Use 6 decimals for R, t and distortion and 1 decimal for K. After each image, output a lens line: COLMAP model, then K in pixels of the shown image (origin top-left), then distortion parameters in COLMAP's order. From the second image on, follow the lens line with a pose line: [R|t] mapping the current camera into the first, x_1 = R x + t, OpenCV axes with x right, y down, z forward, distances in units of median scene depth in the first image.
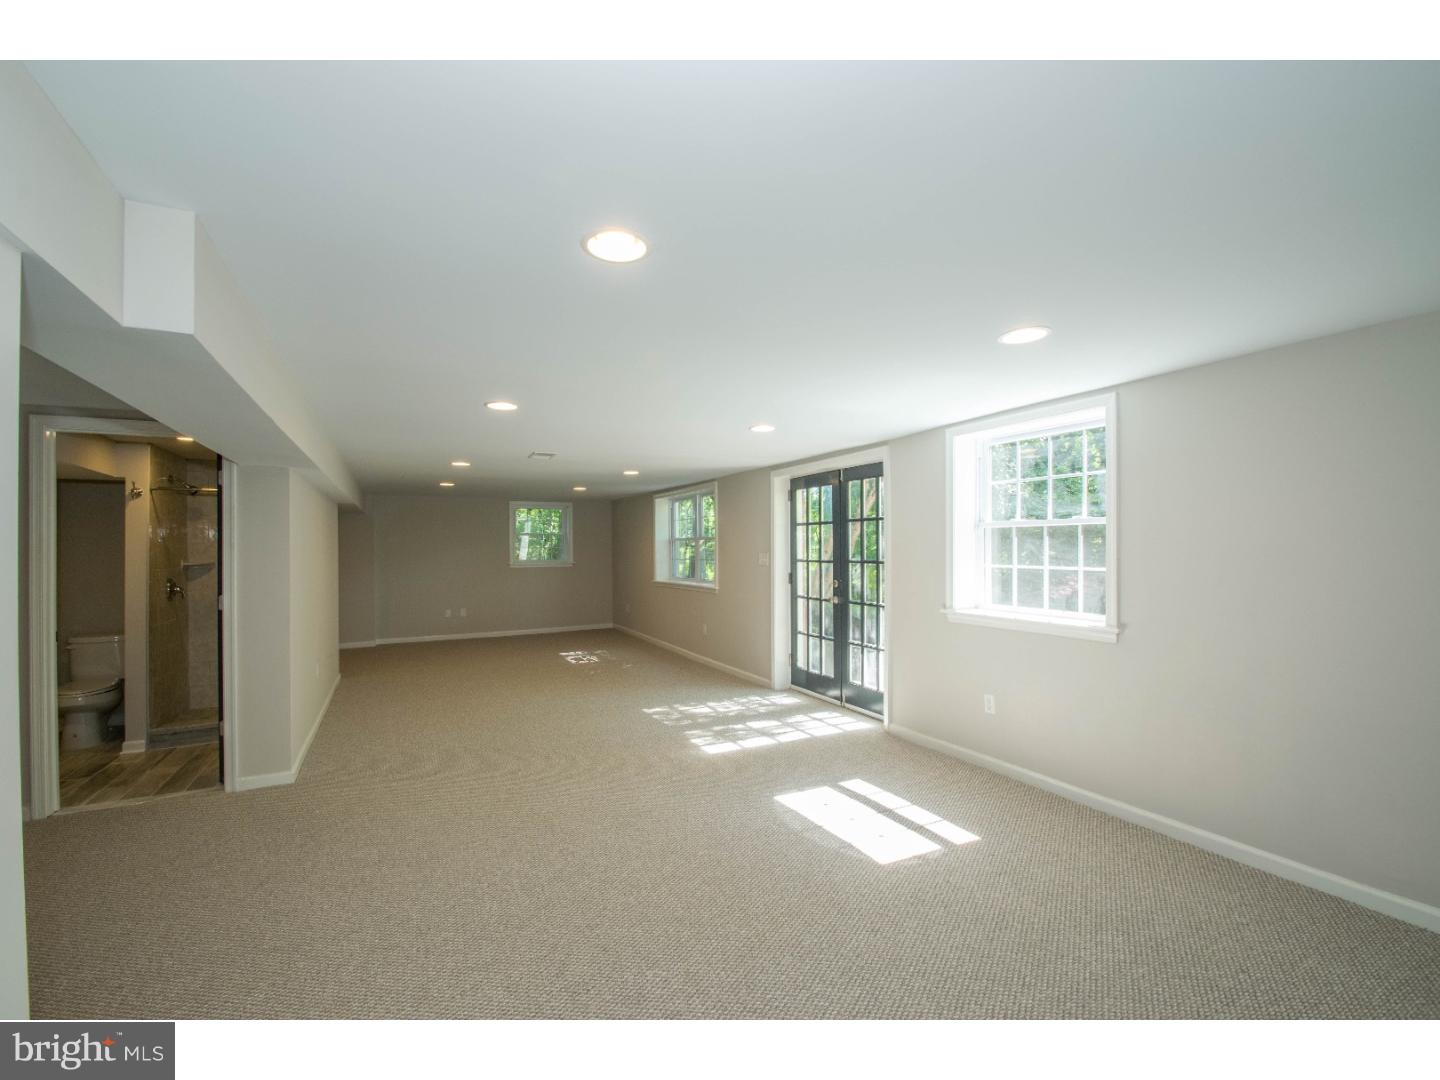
lens RADIAL K [[629.3, 0, 713.7], [0, 629.3, 549.4], [0, 0, 1]] dist [0.015833, -0.020022]
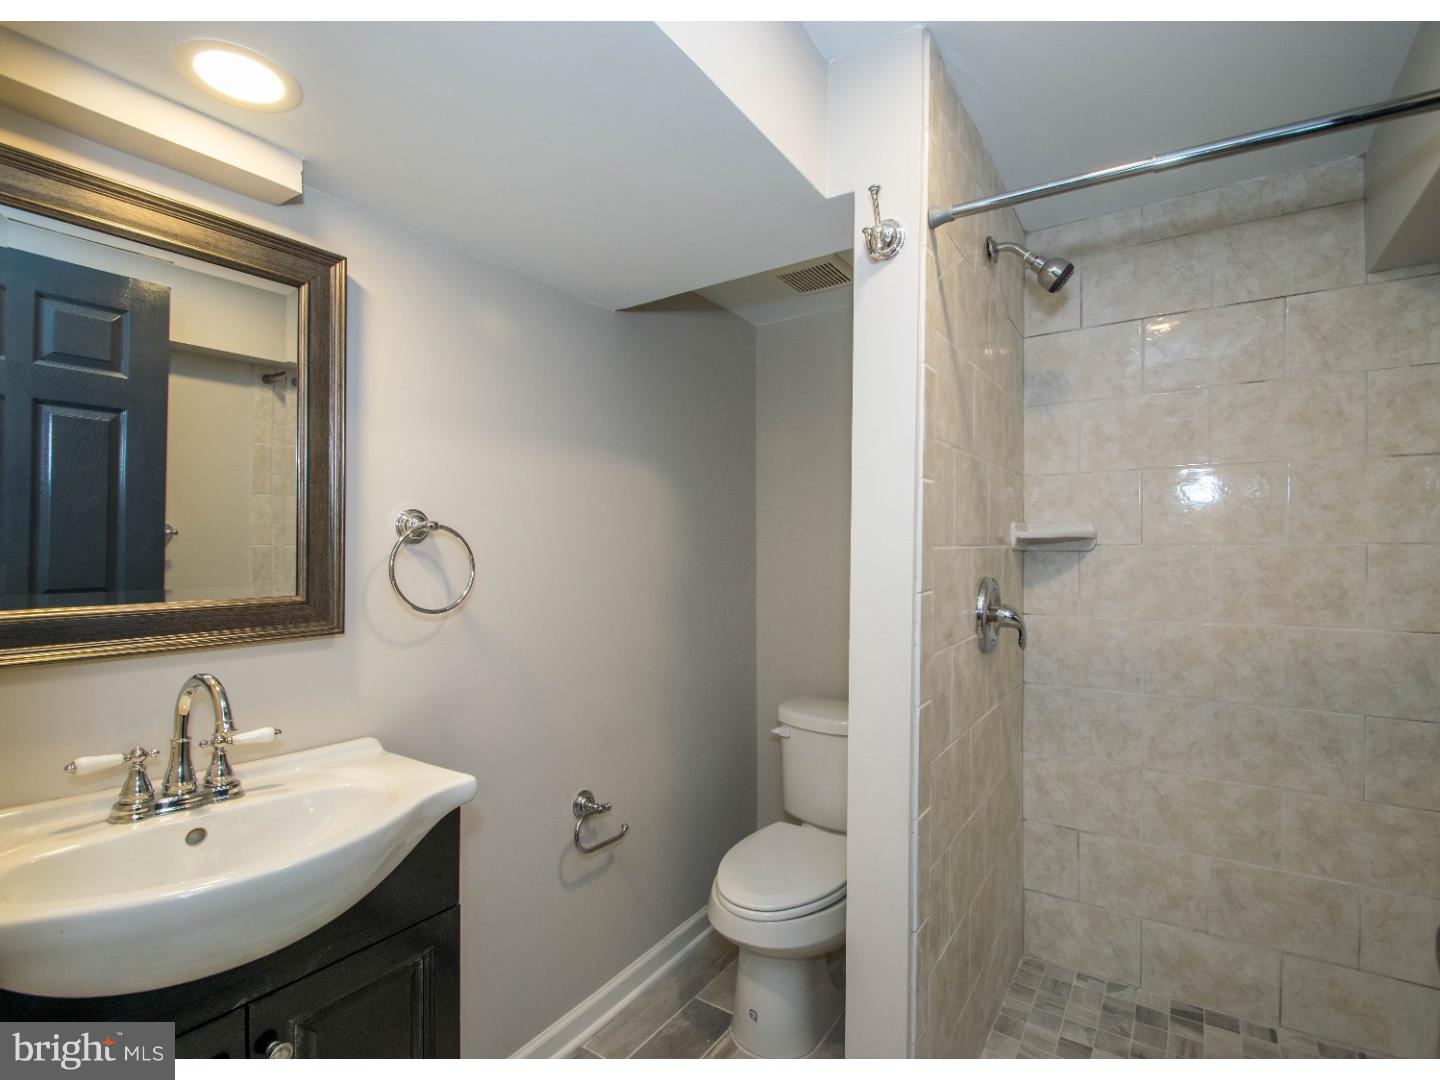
lens RADIAL K [[629.3, 0, 713.7], [0, 629.3, 549.4], [0, 0, 1]] dist [0.015833, -0.020022]
pose [[0.463546, -0.005785, -0.886054, -0.420299], [-0.008461, 0.999904, -0.010954, 0.023474], [0.886033, 0.012575, 0.463452, 0.476628]]
